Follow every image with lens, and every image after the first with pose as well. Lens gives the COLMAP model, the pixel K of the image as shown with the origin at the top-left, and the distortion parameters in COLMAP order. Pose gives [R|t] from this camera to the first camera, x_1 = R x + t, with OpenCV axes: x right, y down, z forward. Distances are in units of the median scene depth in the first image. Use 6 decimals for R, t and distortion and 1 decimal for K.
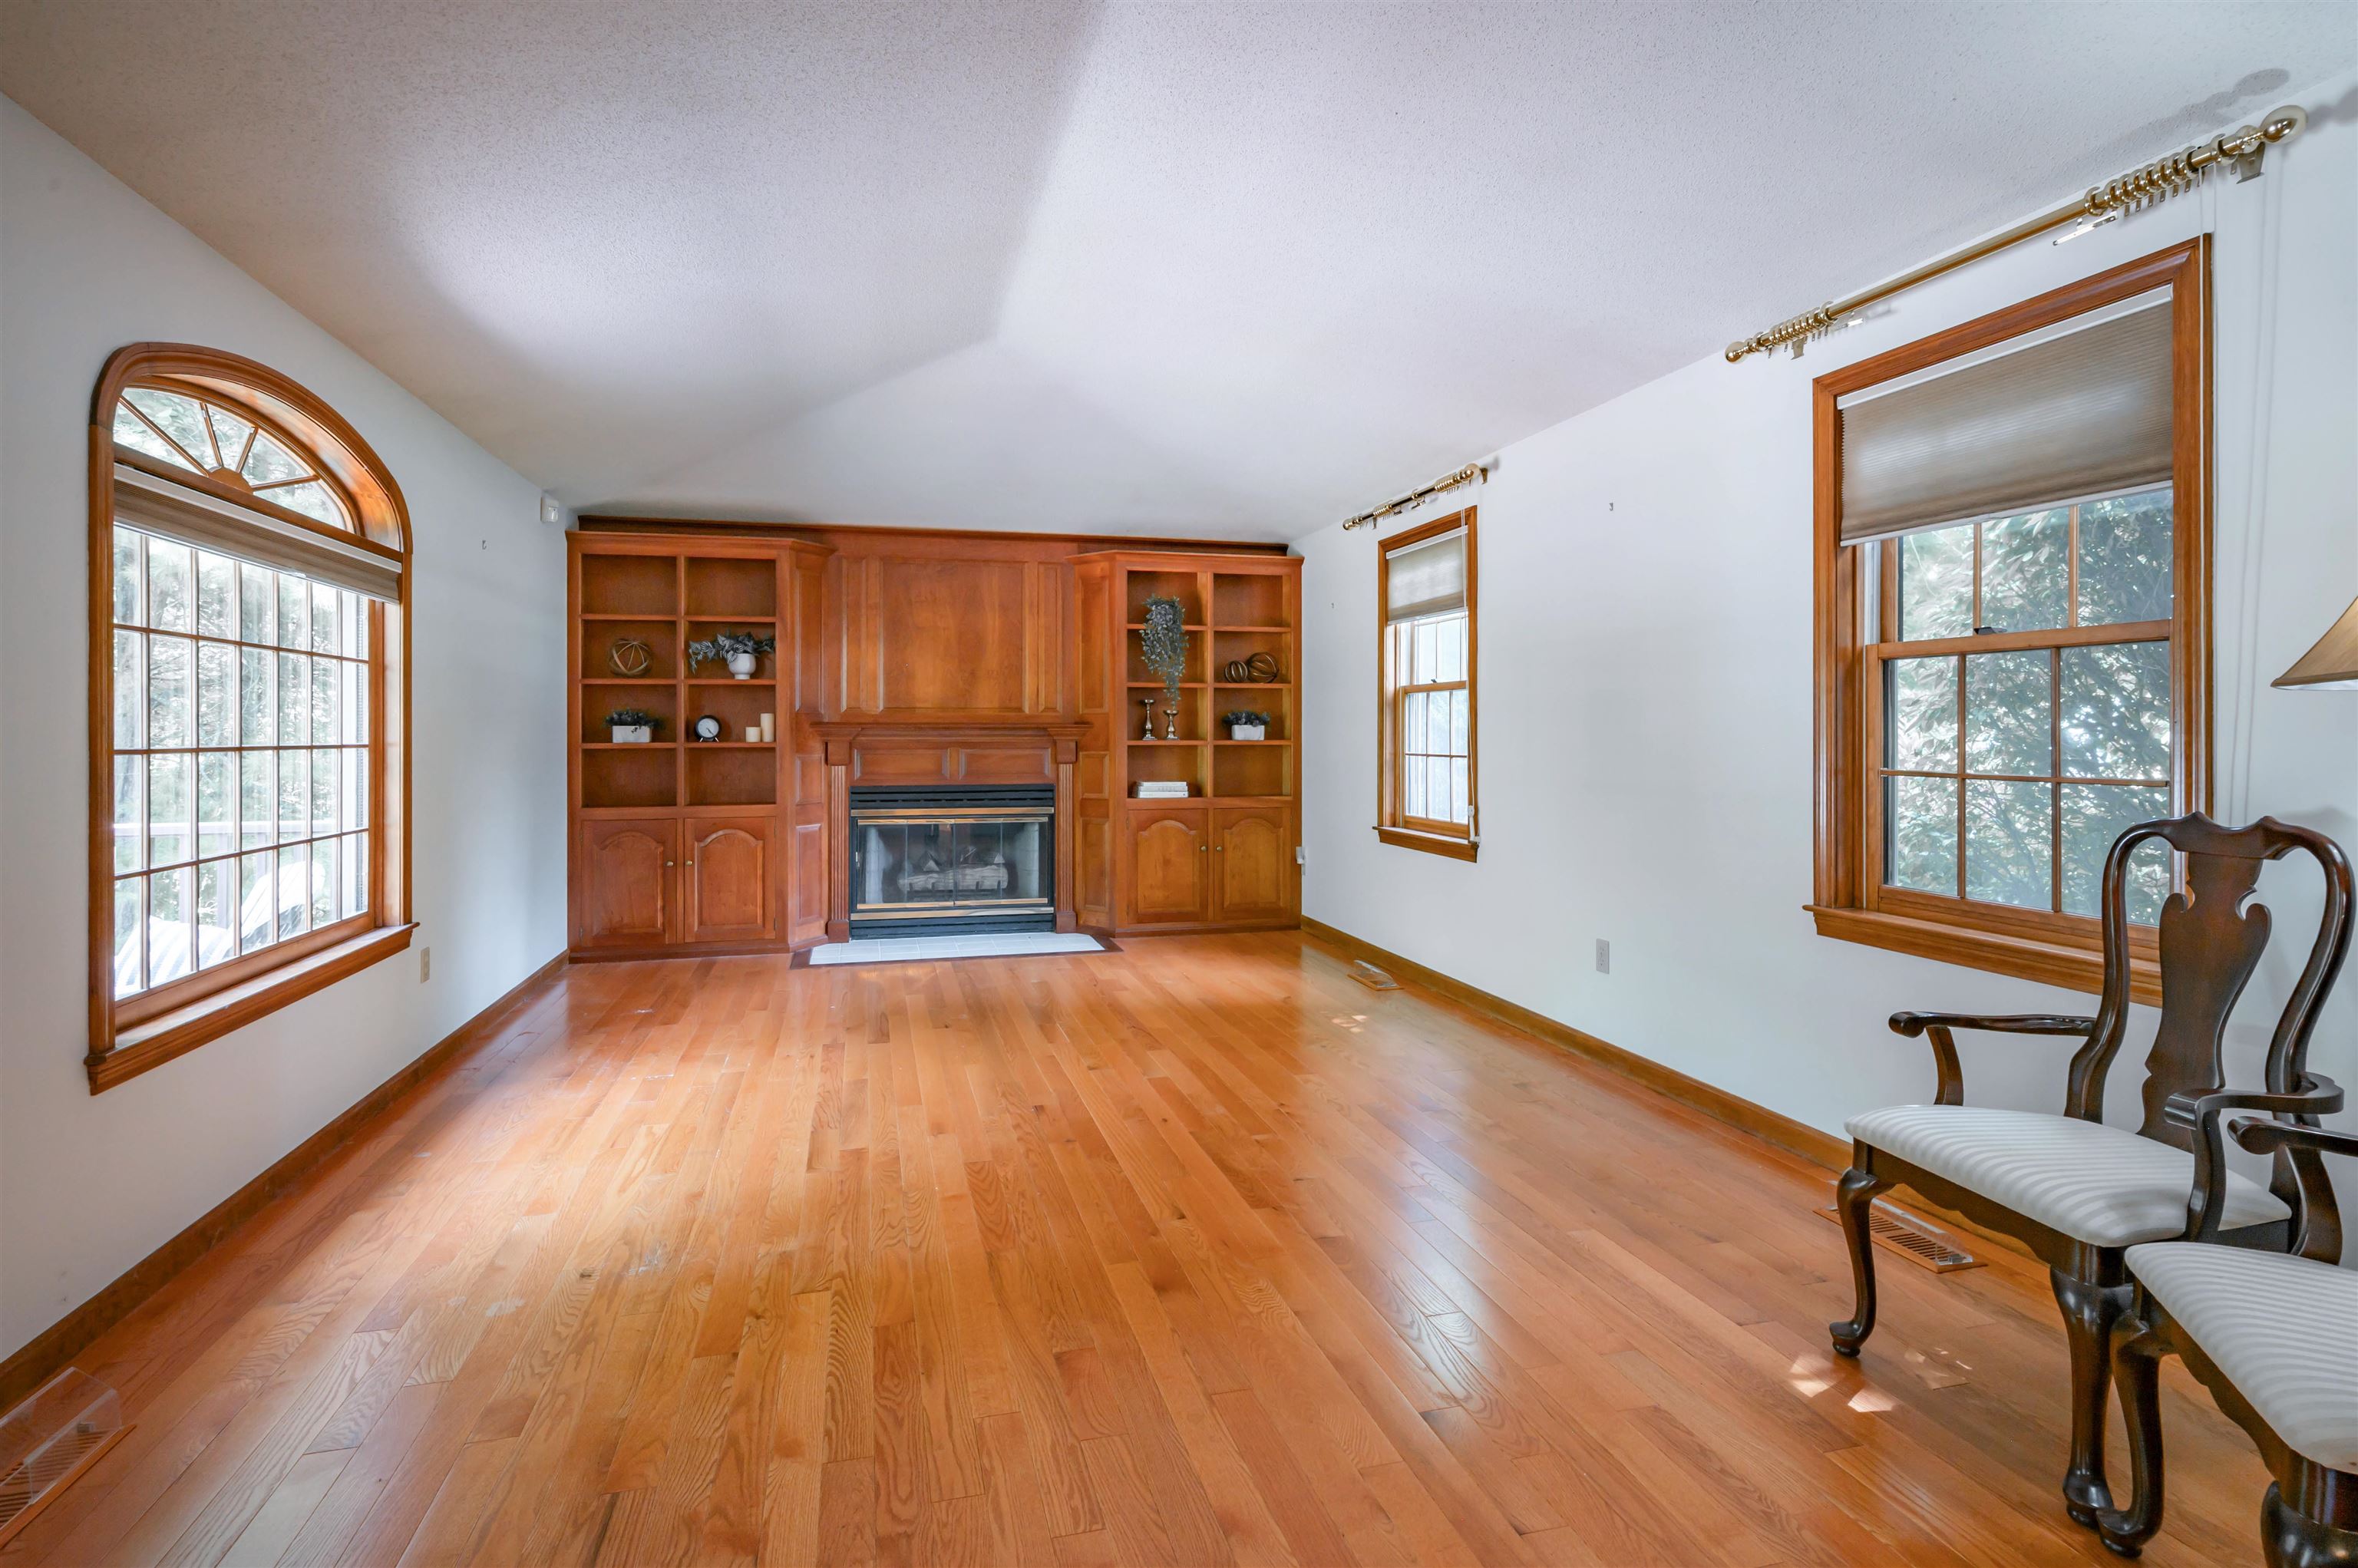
lens RADIAL K [[1154.6, 0, 1148.5], [0, 1154.6, 727.1], [0, 0, 1]] dist [-0.006047, 0.004561]
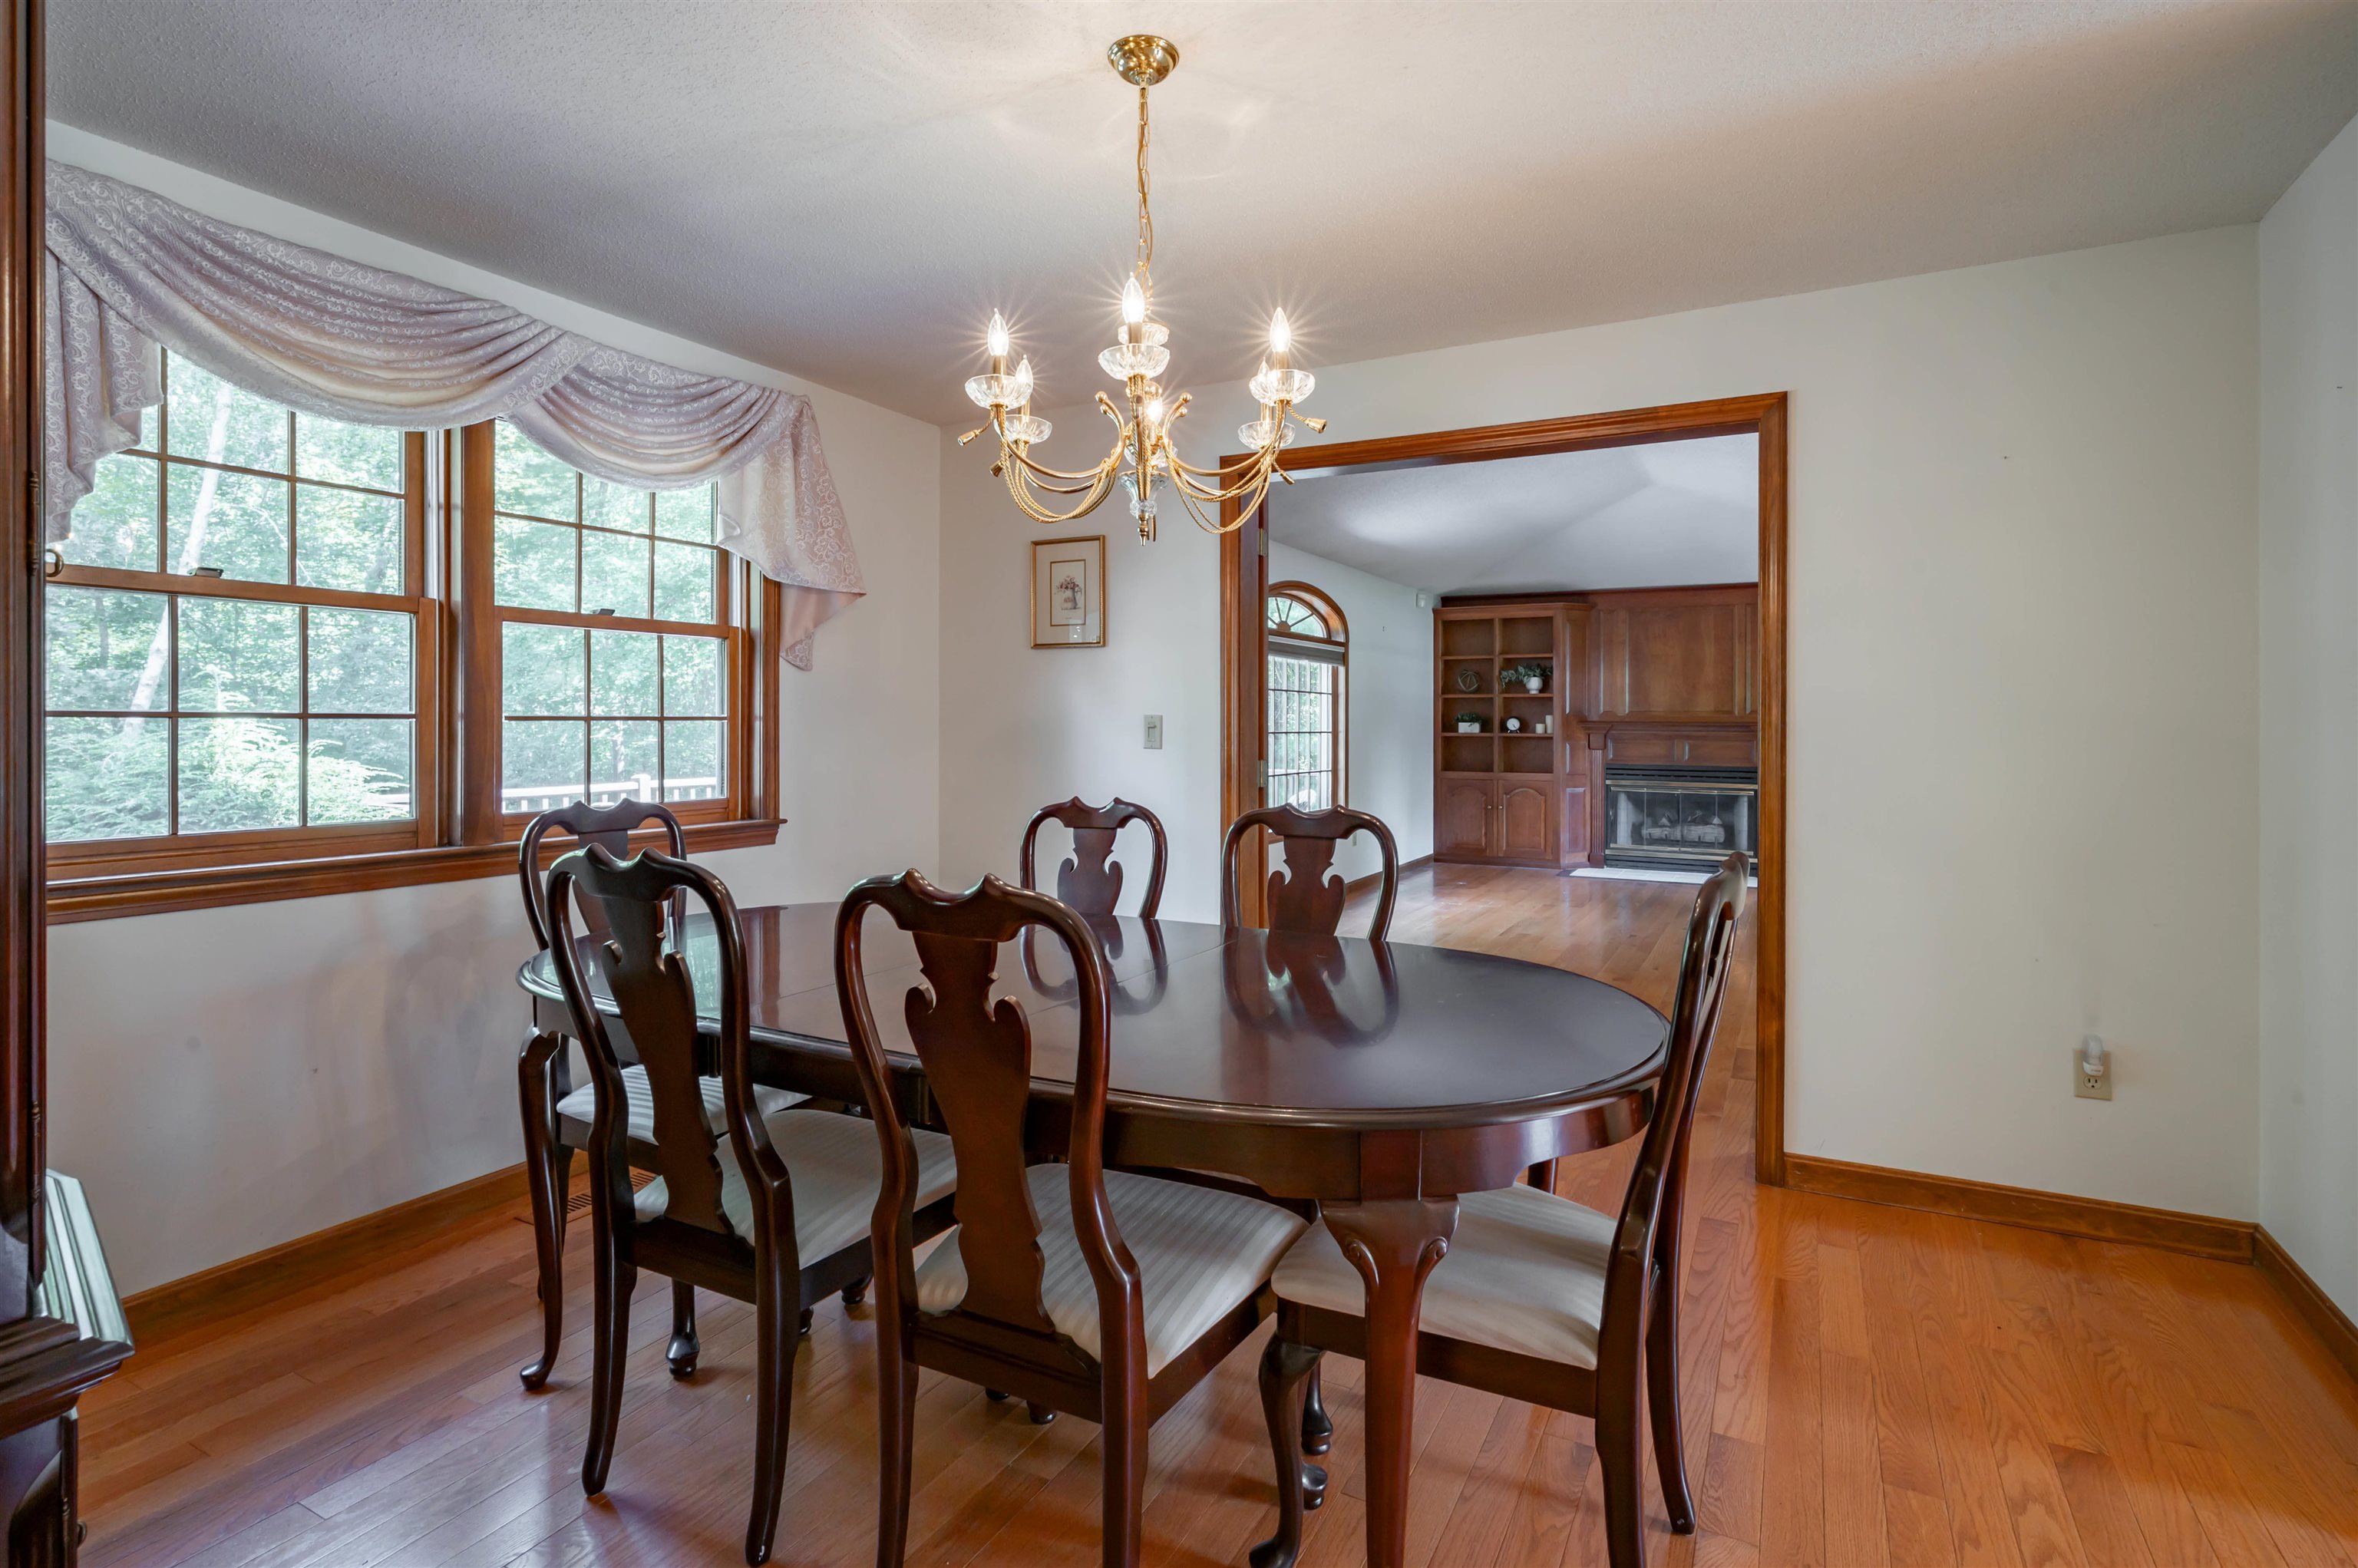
lens RADIAL K [[1154.6, 0, 1197.6], [0, 1154.6, 726.6], [0, 0, 1]] dist [-0.006047, 0.004561]
pose [[0.747756, 0.008259, -0.663922, 0.350606], [-0.005306, 0.999965, 0.006464, -0.003876], [0.663952, -0.001311, 0.747774, -0.481567]]
